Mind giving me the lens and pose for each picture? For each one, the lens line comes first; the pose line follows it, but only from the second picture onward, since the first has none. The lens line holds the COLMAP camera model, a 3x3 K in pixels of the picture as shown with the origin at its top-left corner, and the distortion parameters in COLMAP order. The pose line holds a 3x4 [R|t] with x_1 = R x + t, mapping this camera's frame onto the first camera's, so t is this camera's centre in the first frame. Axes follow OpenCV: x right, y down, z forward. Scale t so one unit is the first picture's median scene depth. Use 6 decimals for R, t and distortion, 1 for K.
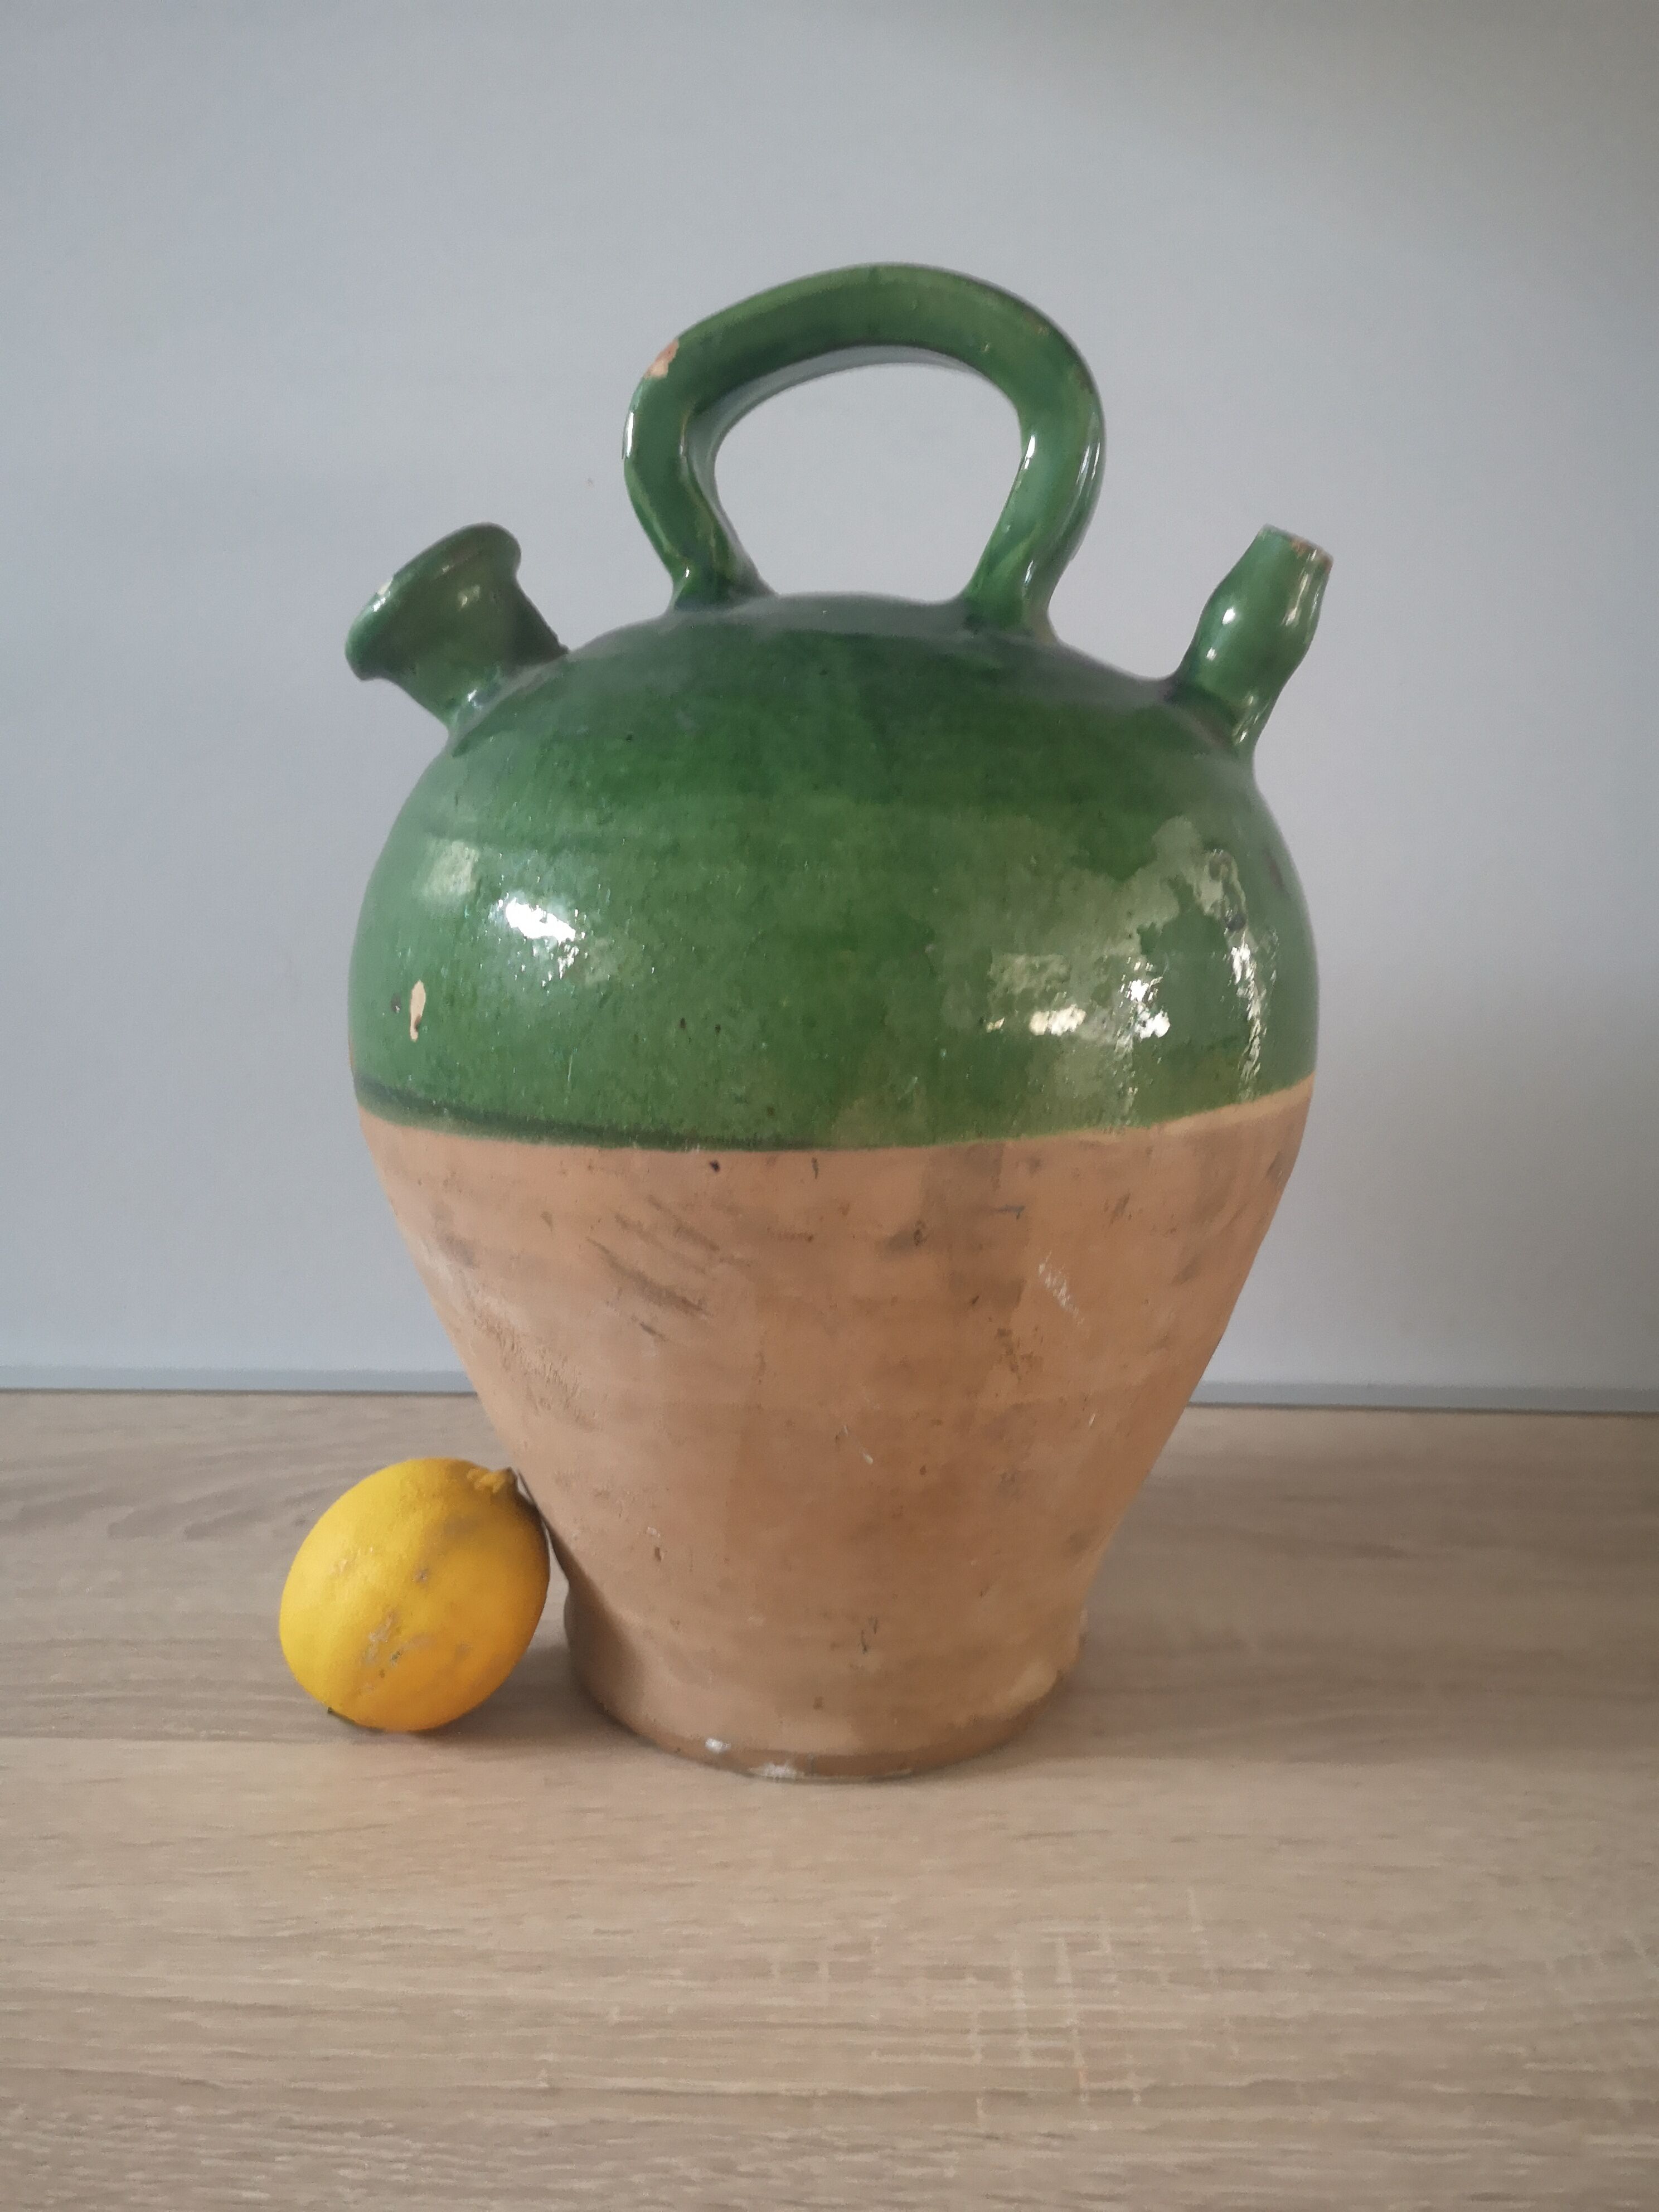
lens RADIAL K [[1735.5, 0, 829.5], [0, 1735.5, 1106.0], [0, 0, 1]] dist [0.061884, -0.072052]
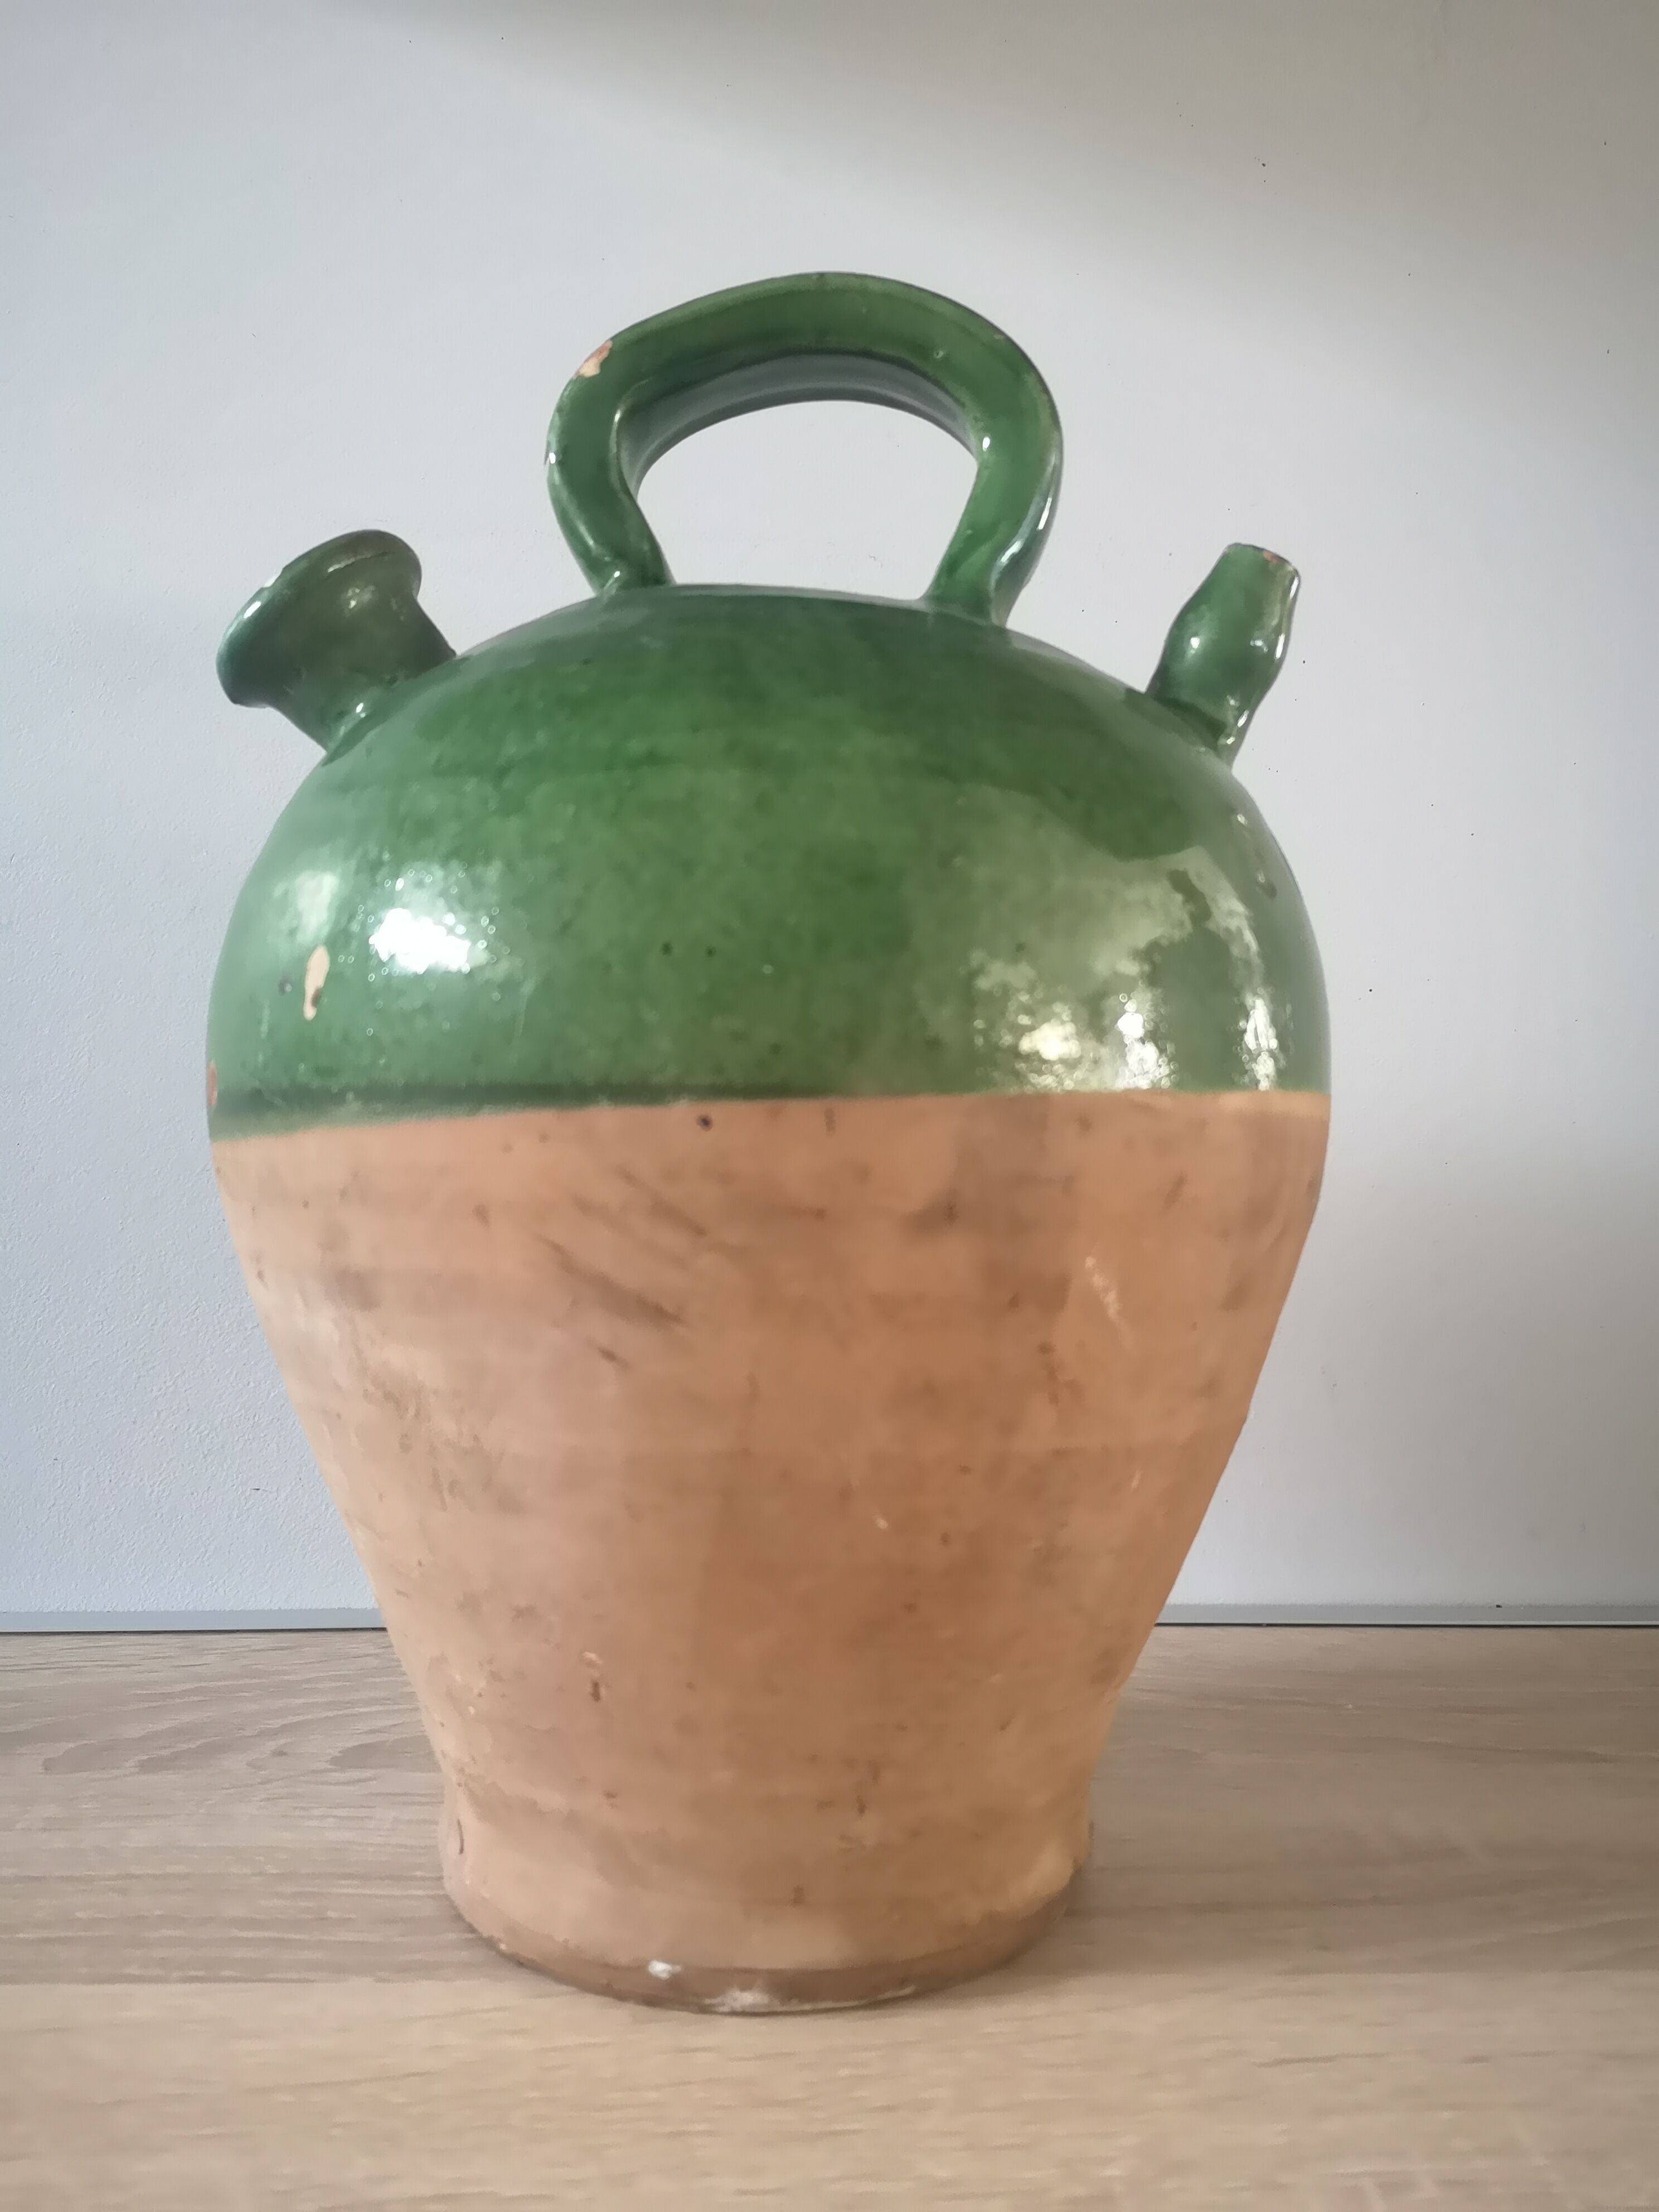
lens RADIAL K [[1735.5, 0, 829.5], [0, 1735.5, 1106.0], [0, 0, 1]] dist [0.061884, -0.072052]
pose [[0.991026, -0.001192, 0.133664, -0.106916], [0.030407, 0.975754, -0.216749, 0.187522], [-0.130165, 0.218868, 0.967033, 0.187425]]
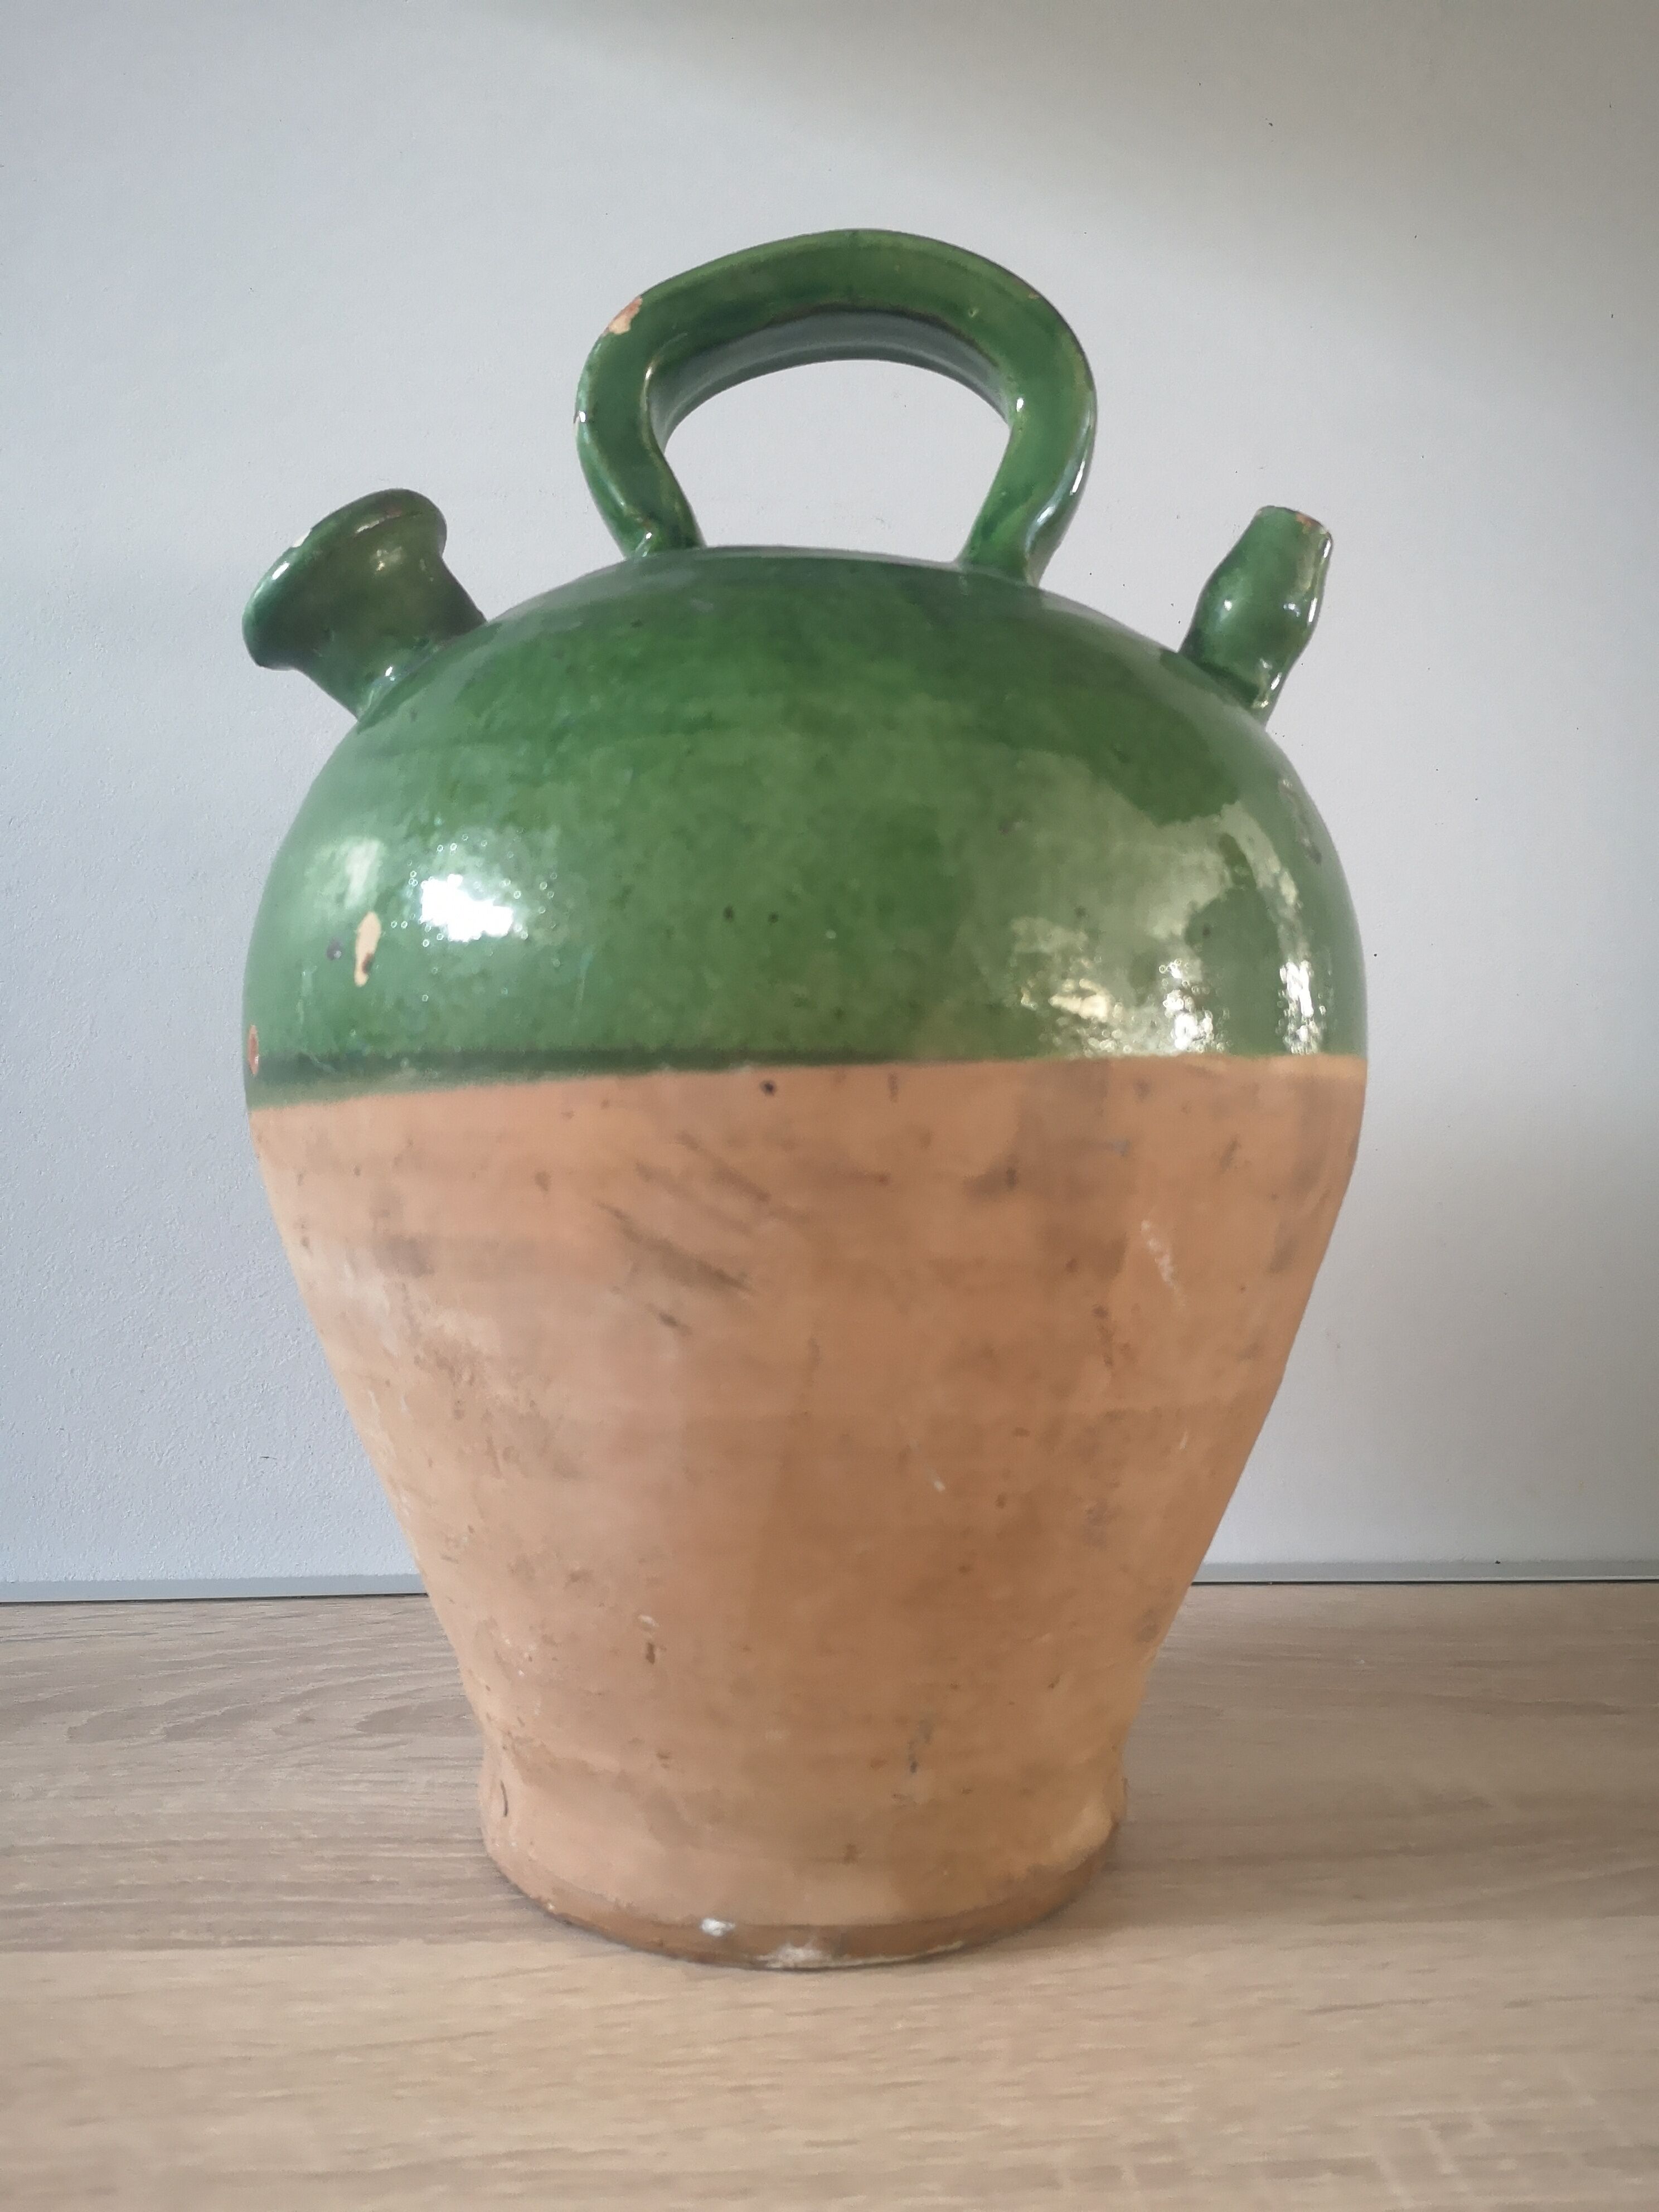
lens RADIAL K [[1735.5, 0, 829.5], [0, 1735.5, 1106.0], [0, 0, 1]] dist [0.061884, -0.072052]
pose [[0.987764, -0.007235, 0.155789, -0.150473], [0.038182, 0.979742, -0.196588, 0.186202], [-0.151210, 0.200131, 0.968031, 0.192935]]
